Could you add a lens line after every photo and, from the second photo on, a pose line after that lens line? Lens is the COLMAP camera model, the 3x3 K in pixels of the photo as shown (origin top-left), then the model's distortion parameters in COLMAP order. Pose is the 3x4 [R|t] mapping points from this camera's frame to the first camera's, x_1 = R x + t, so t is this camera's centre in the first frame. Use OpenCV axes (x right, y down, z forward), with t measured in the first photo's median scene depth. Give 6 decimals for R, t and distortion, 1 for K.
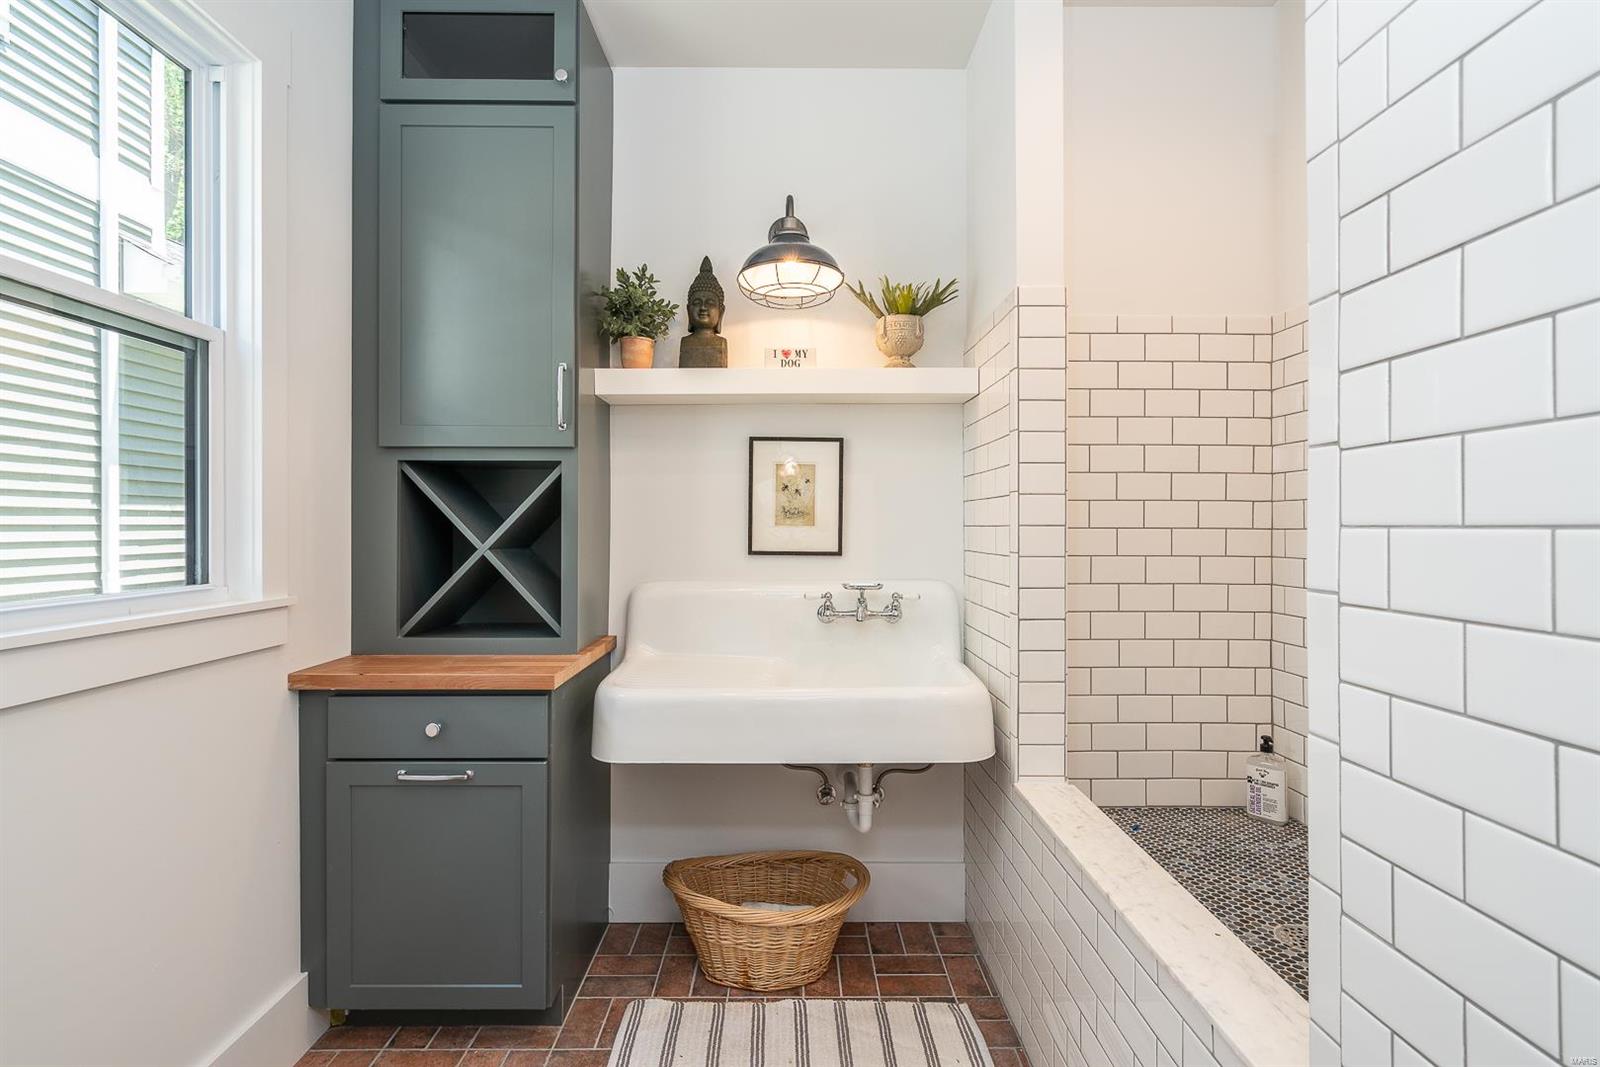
lens RADIAL K [[775.1, 0, 795.0], [0, 775.1, 526.4], [0, 0, 1]] dist [-0.002231, 0.001074]
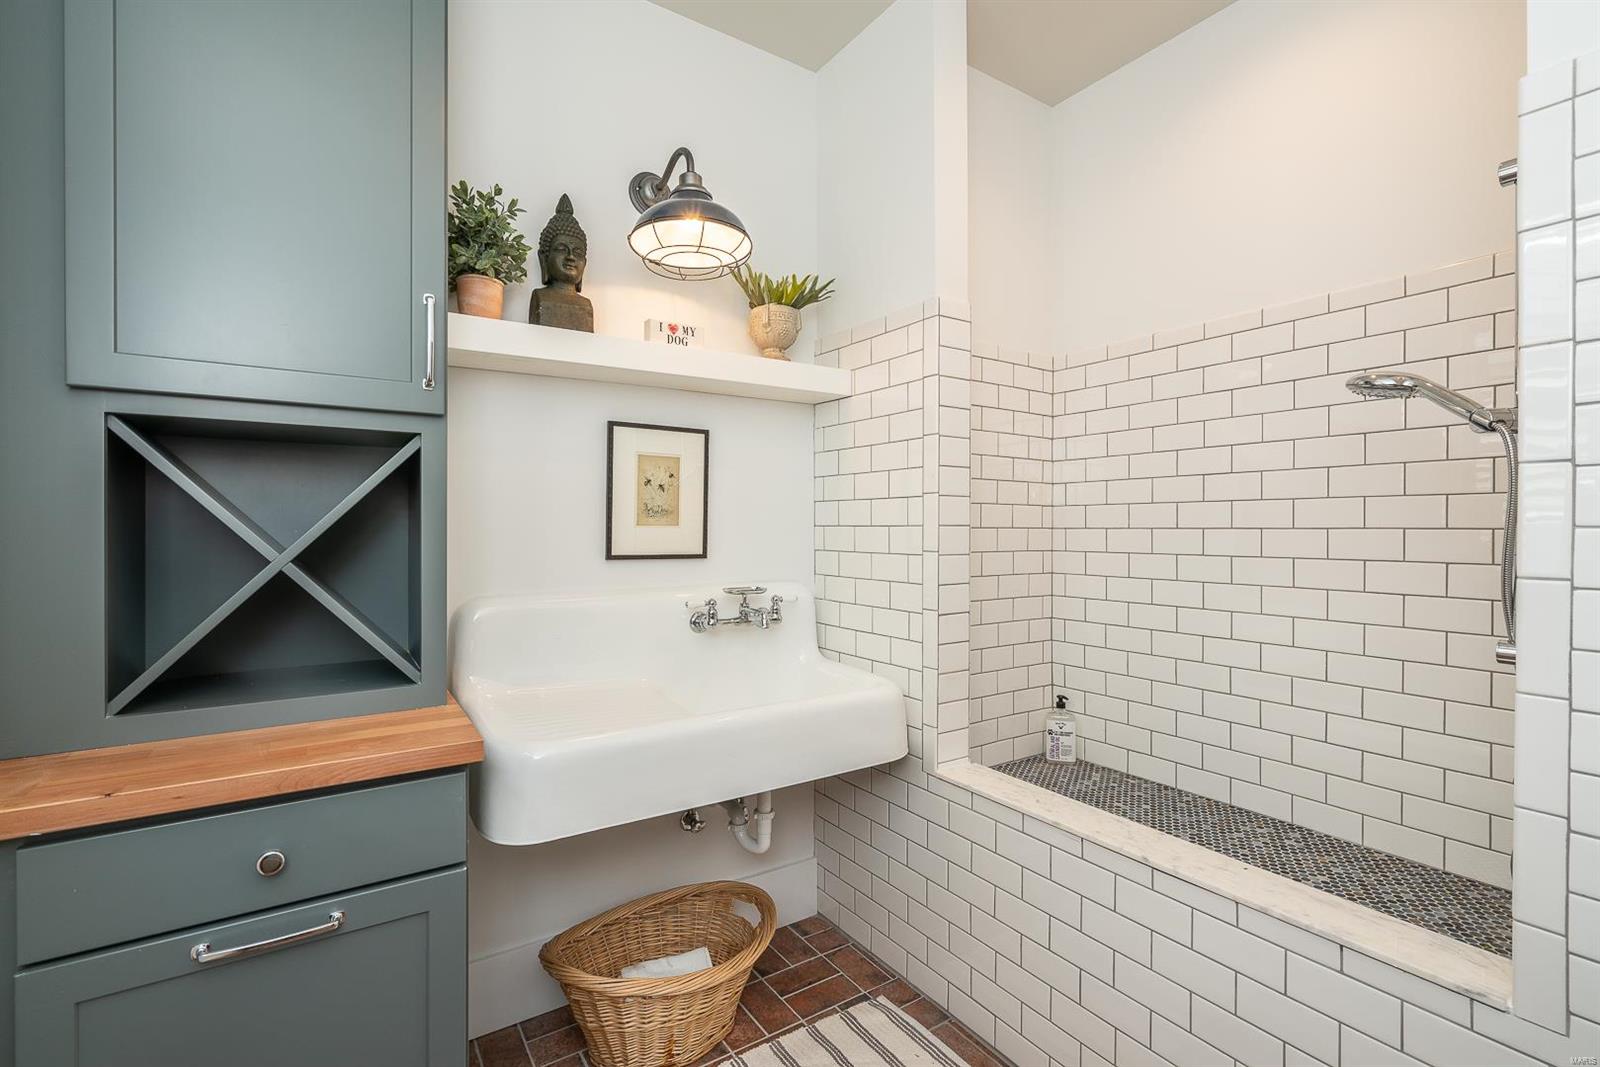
lens RADIAL K [[718.2, 0, 799.6], [0, 718.2, 533.3], [0, 0, 1]] dist [-0.004452, 0.001501]
pose [[0.836703, -0.004946, 0.547634, -0.336206], [-0.000605, 0.999950, 0.009955, -0.000136], [-0.547656, -0.008661, 0.836658, 0.242848]]
